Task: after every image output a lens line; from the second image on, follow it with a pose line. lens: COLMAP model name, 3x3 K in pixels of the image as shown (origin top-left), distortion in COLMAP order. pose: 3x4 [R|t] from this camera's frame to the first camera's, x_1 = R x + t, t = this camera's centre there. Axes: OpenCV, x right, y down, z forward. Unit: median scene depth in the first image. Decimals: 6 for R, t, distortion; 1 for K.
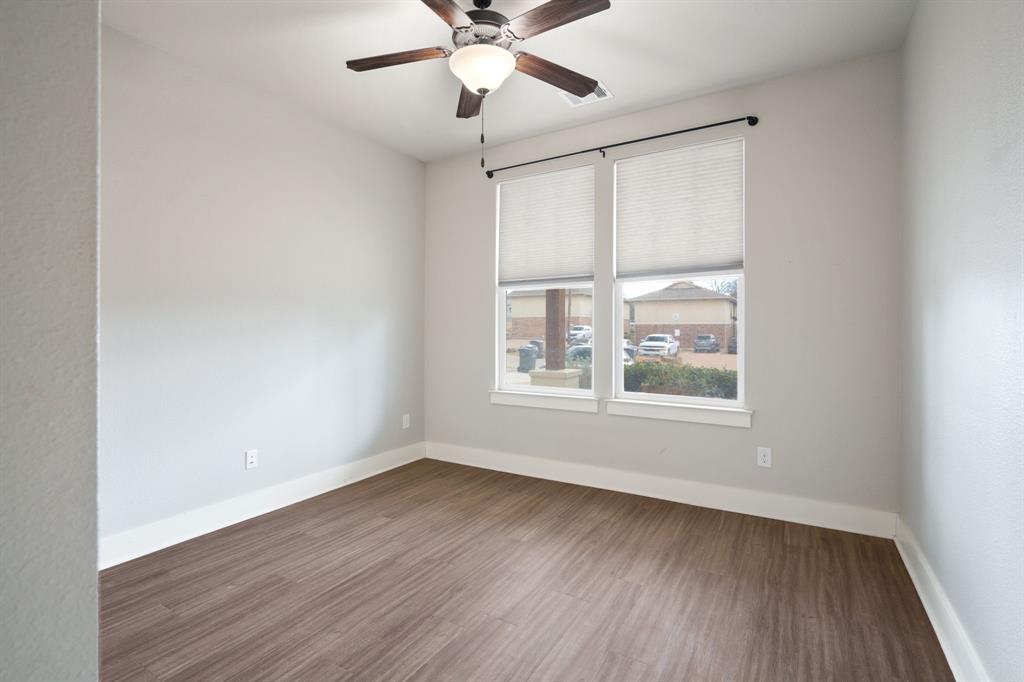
lens RADIAL K [[492.4, 0, 504.7], [0, 492.4, 337.3], [0, 0, 1]] dist [0.000970, 0.000581]
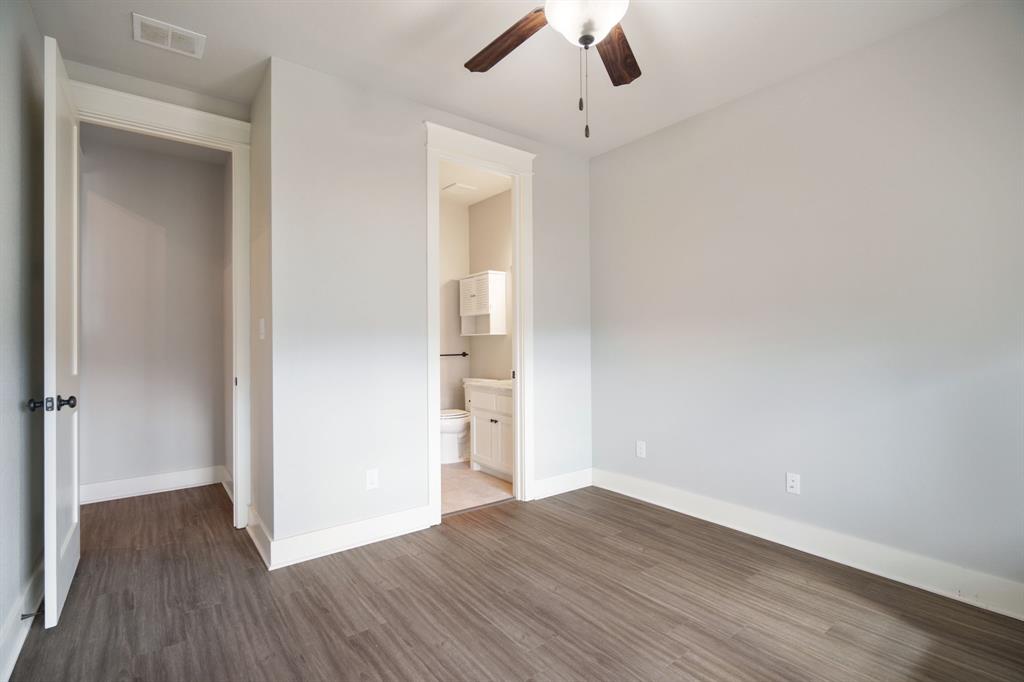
lens RADIAL K [[492.4, 0, 504.7], [0, 492.4, 337.3], [0, 0, 1]] dist [0.000970, 0.000581]
pose [[-0.388275, -0.008143, -0.921508, 0.702058], [-0.013264, 0.999907, -0.003247, -0.016772], [0.921448, 0.010962, -0.388347, 1.127656]]
